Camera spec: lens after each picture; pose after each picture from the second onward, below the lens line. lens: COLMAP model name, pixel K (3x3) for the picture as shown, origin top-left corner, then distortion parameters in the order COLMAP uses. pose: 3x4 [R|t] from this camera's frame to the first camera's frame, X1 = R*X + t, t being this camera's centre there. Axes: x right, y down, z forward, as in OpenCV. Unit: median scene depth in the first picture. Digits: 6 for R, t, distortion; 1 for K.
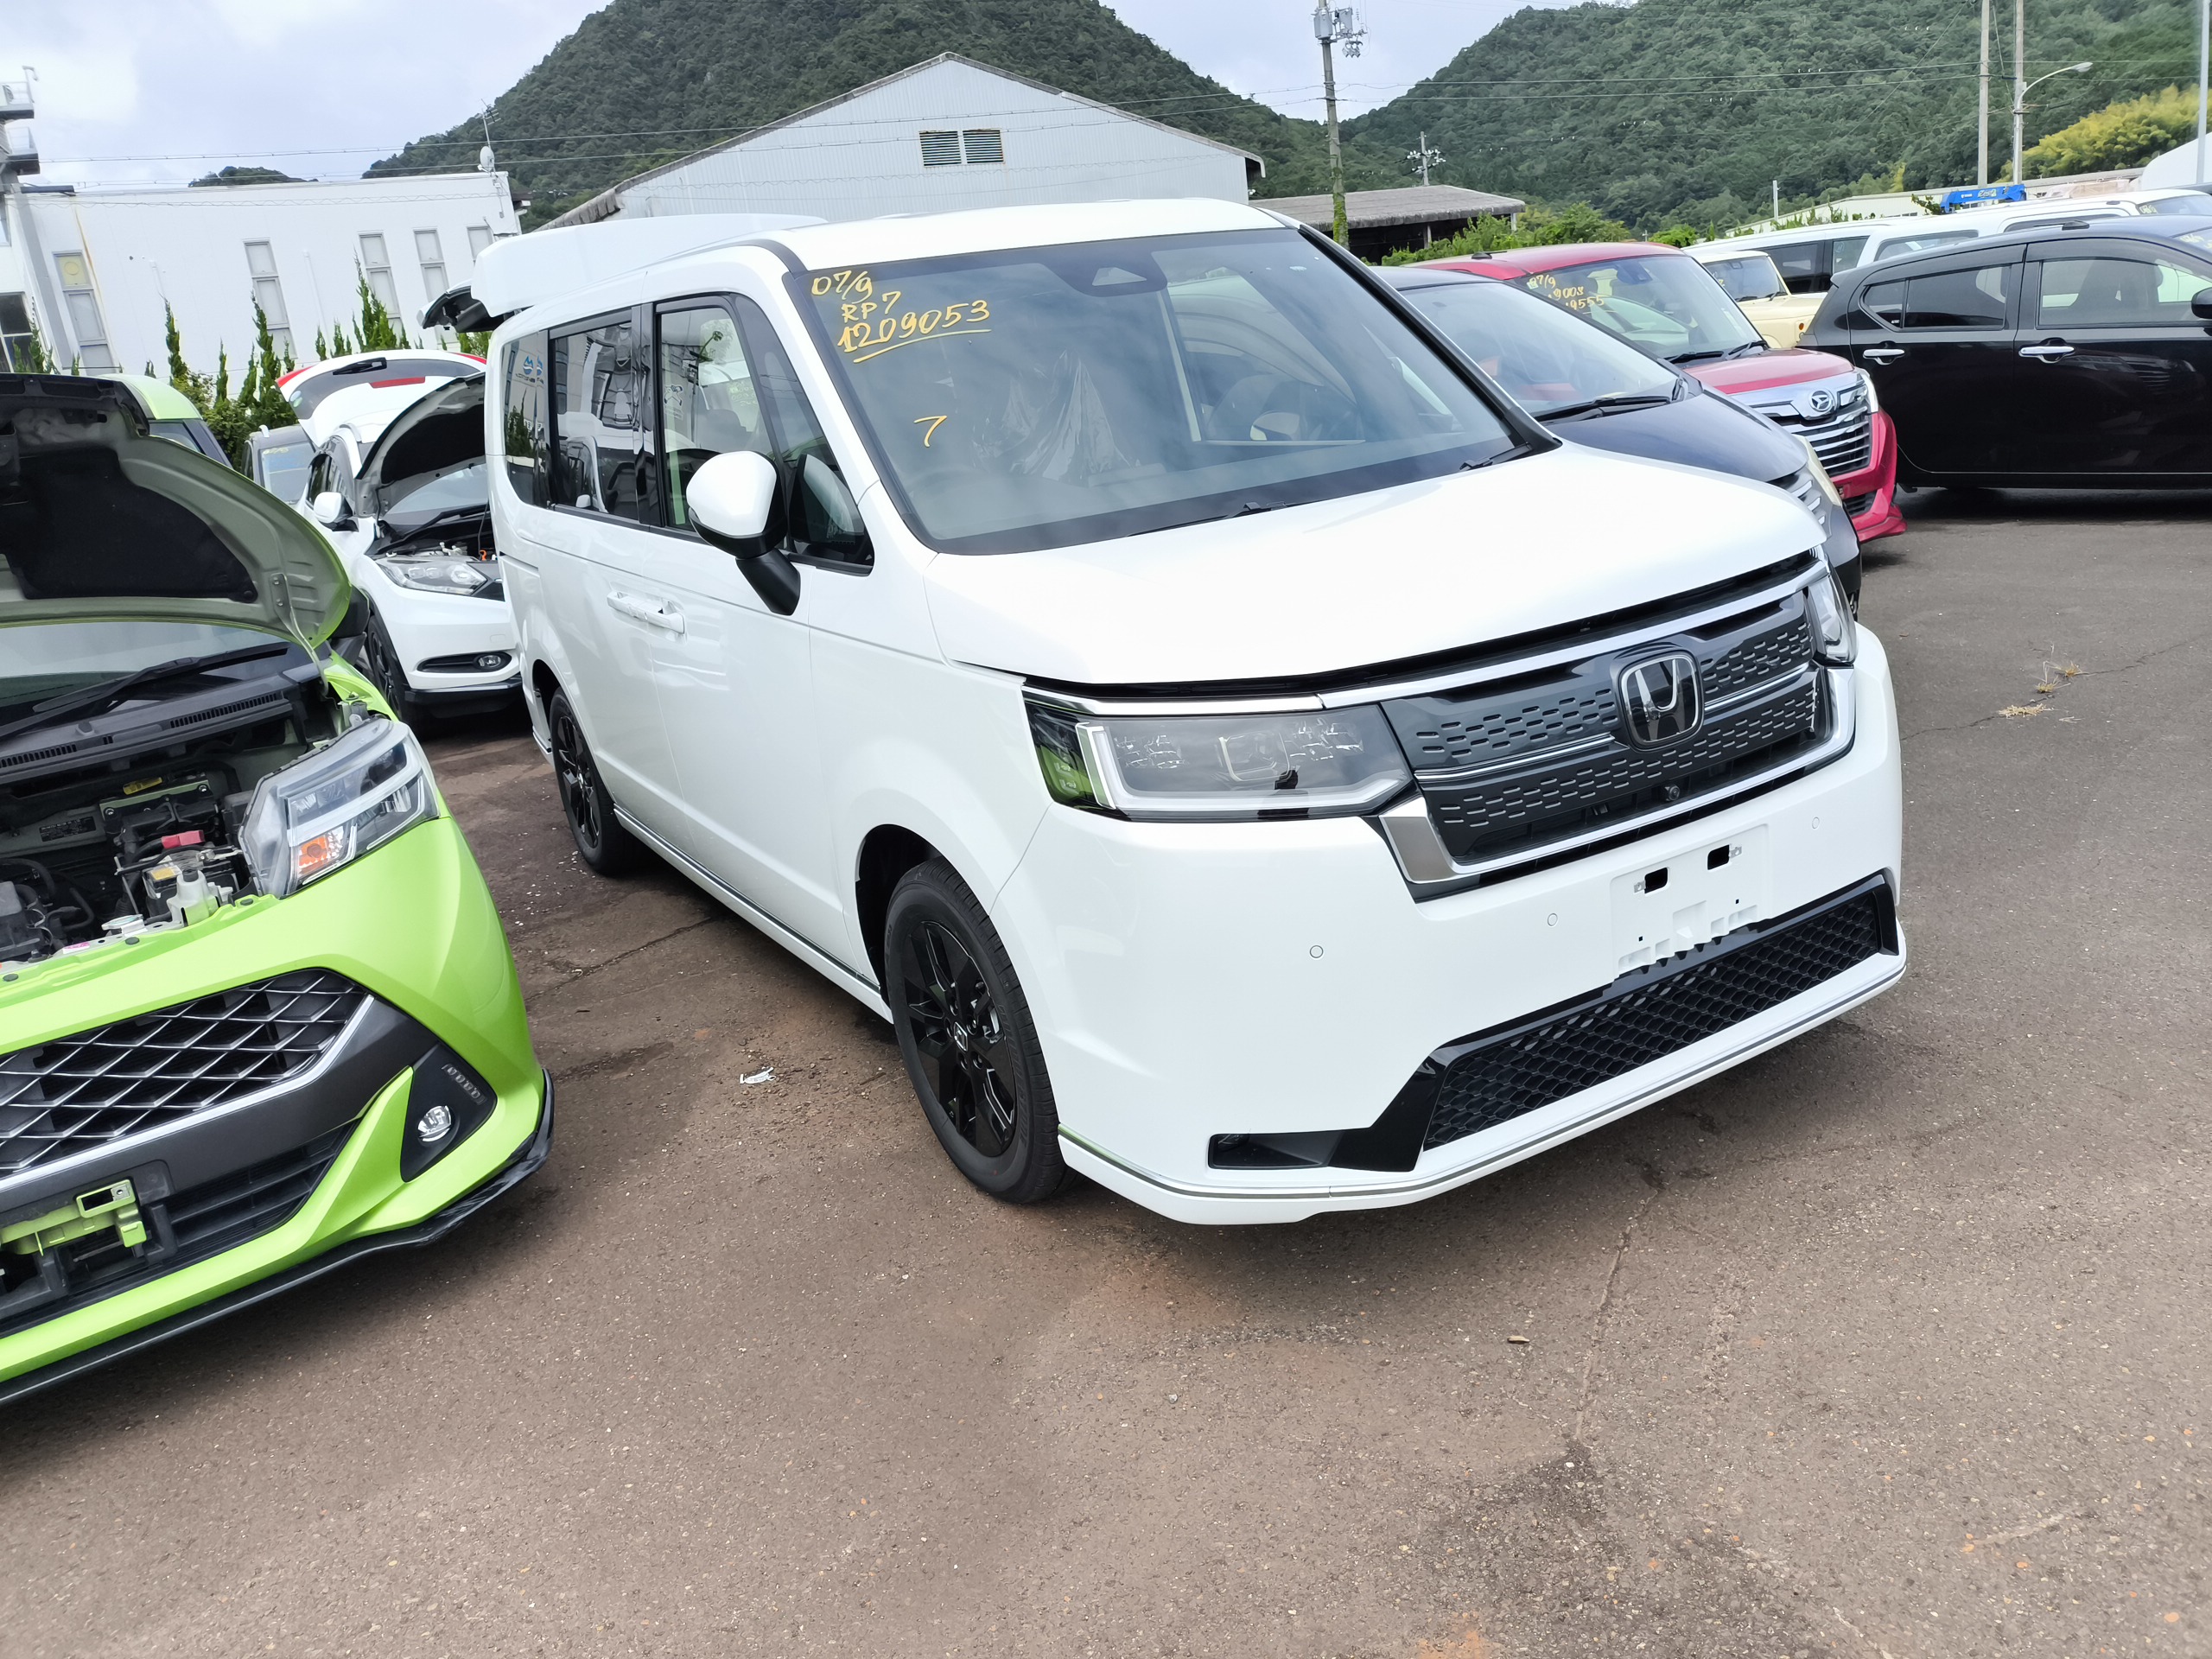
lens RADIAL K [[1647.8, 0, 1163.0], [0, 1647.8, 762.8], [0, 0, 1]] dist [0.025186, -0.032898]
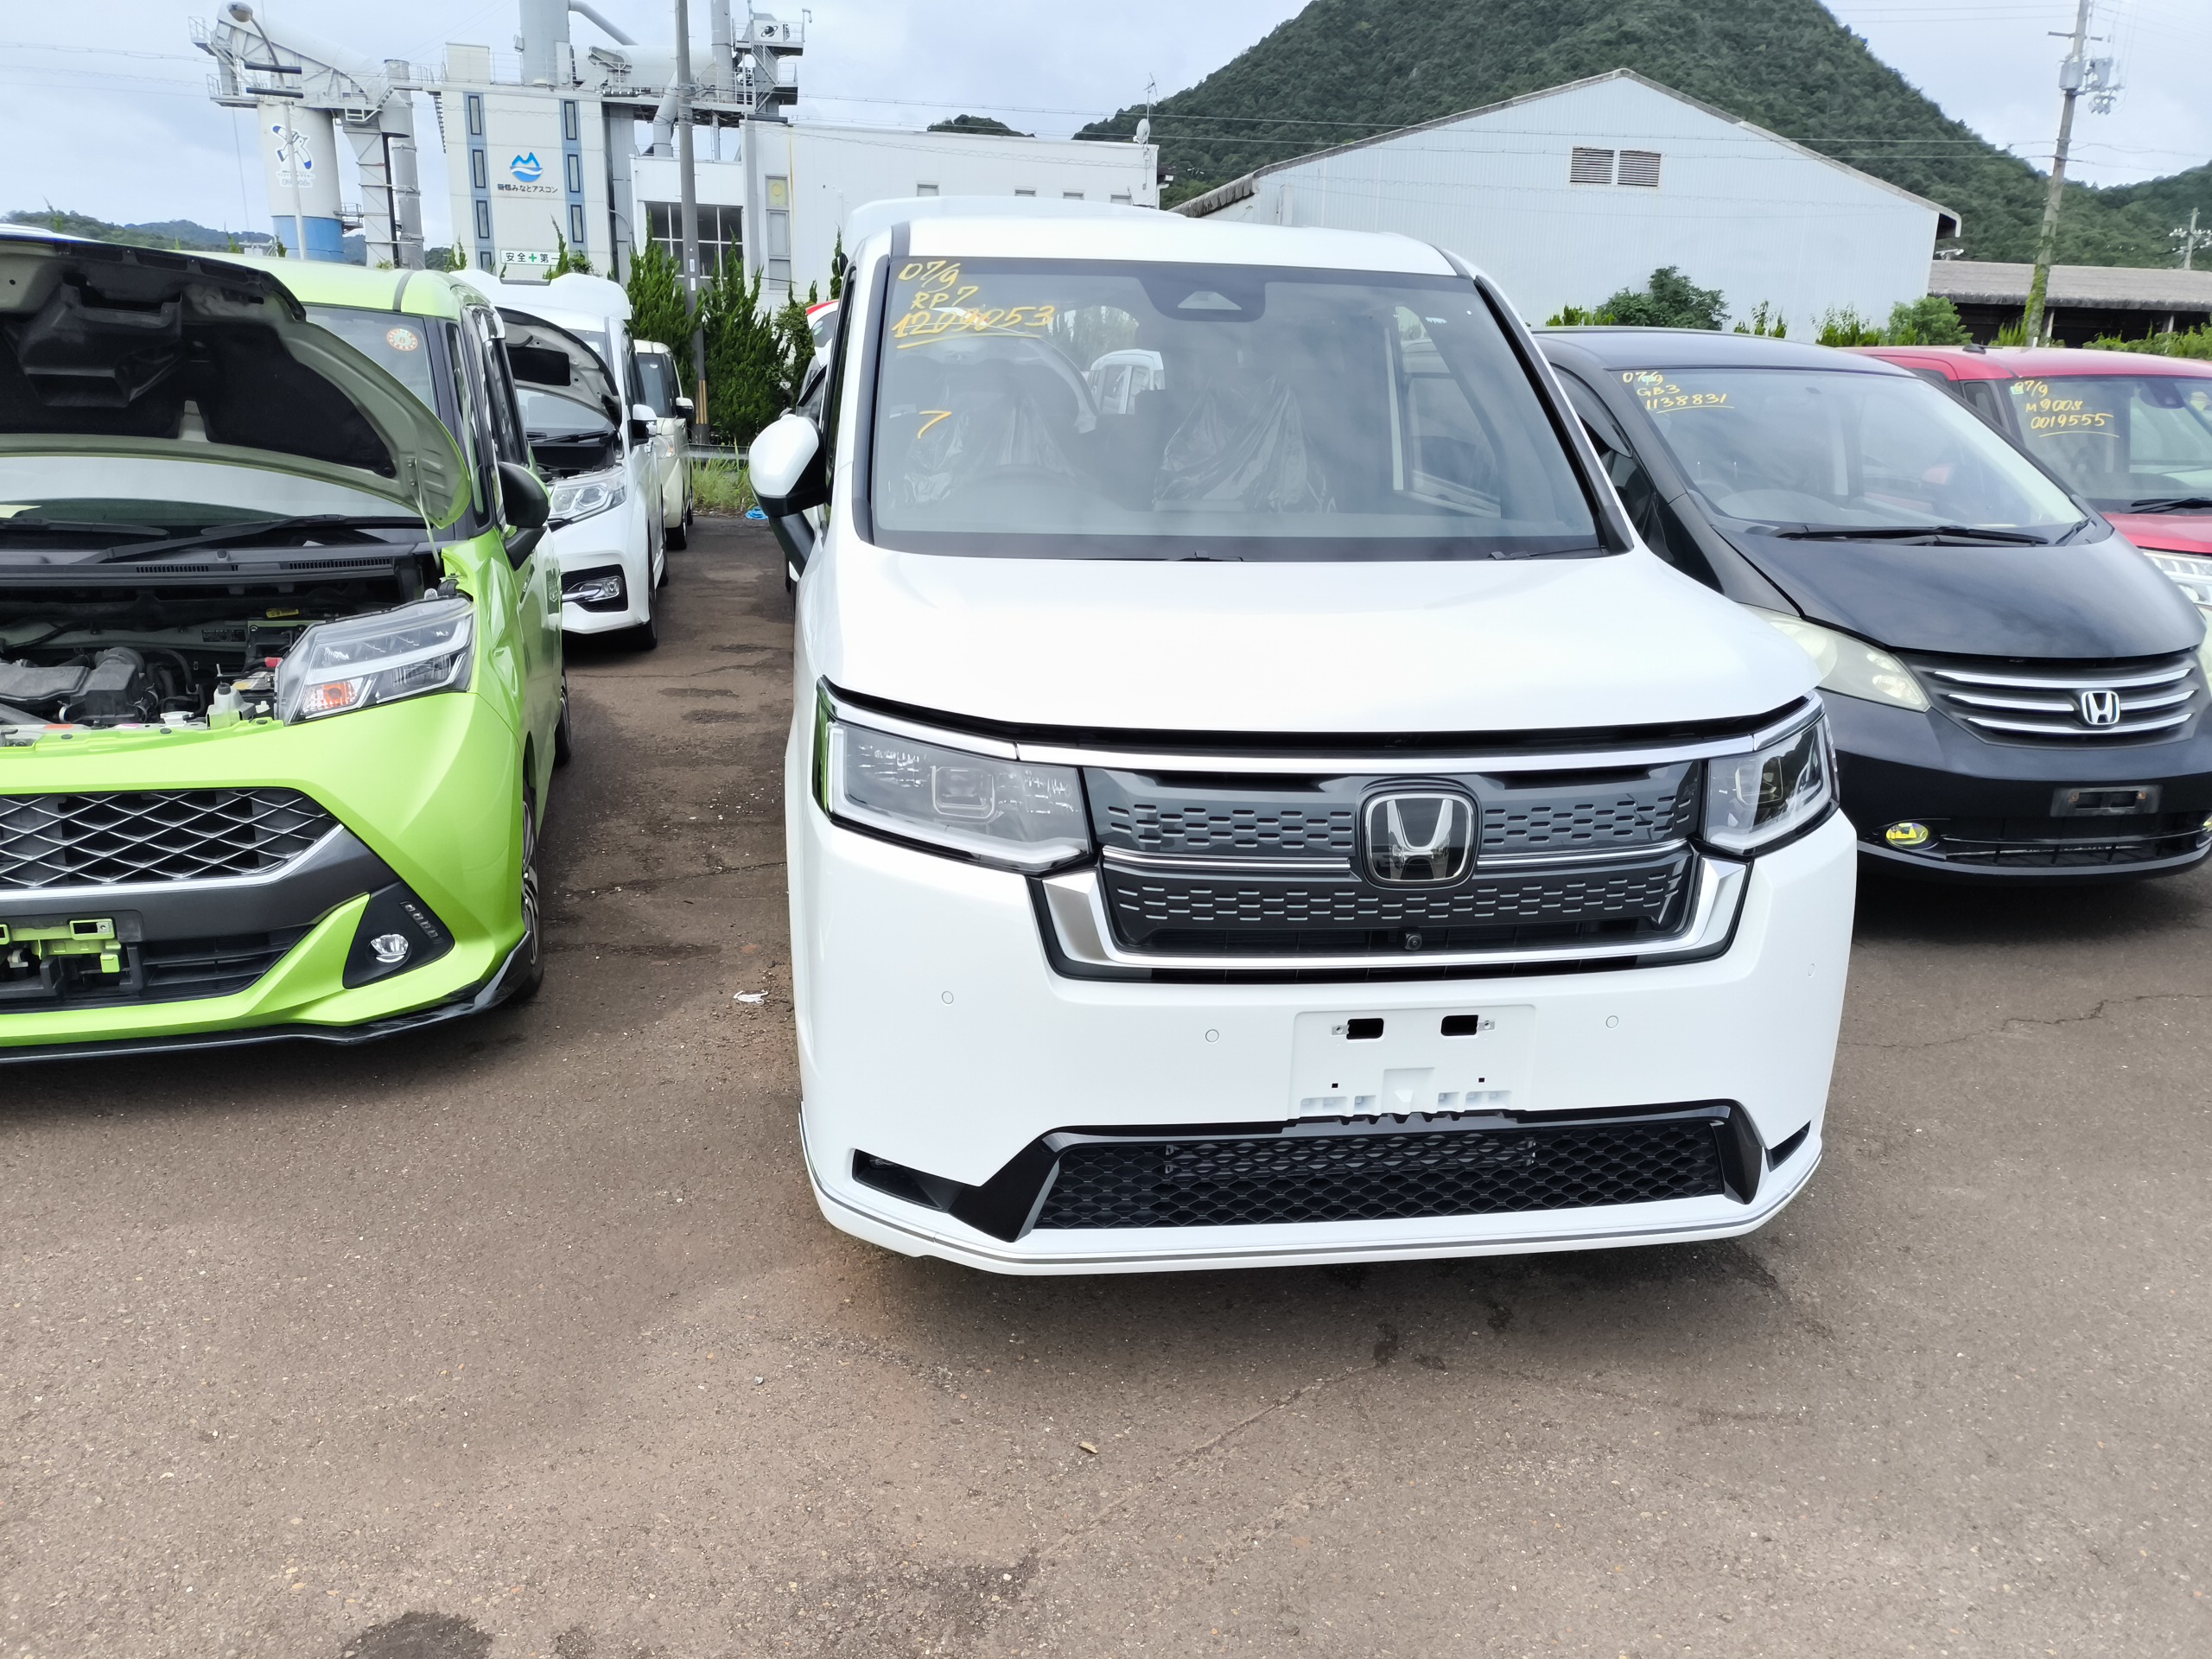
lens RADIAL K [[1647.8, 0, 1128.5], [0, 1647.8, 821.5], [0, 0, 1]] dist [0.025186, -0.032898]
pose [[0.915221, 0.236389, -0.326329, 0.391997], [-0.227161, 0.971570, 0.066700, -0.062310], [0.332819, 0.013084, 0.942900, 0.083674]]
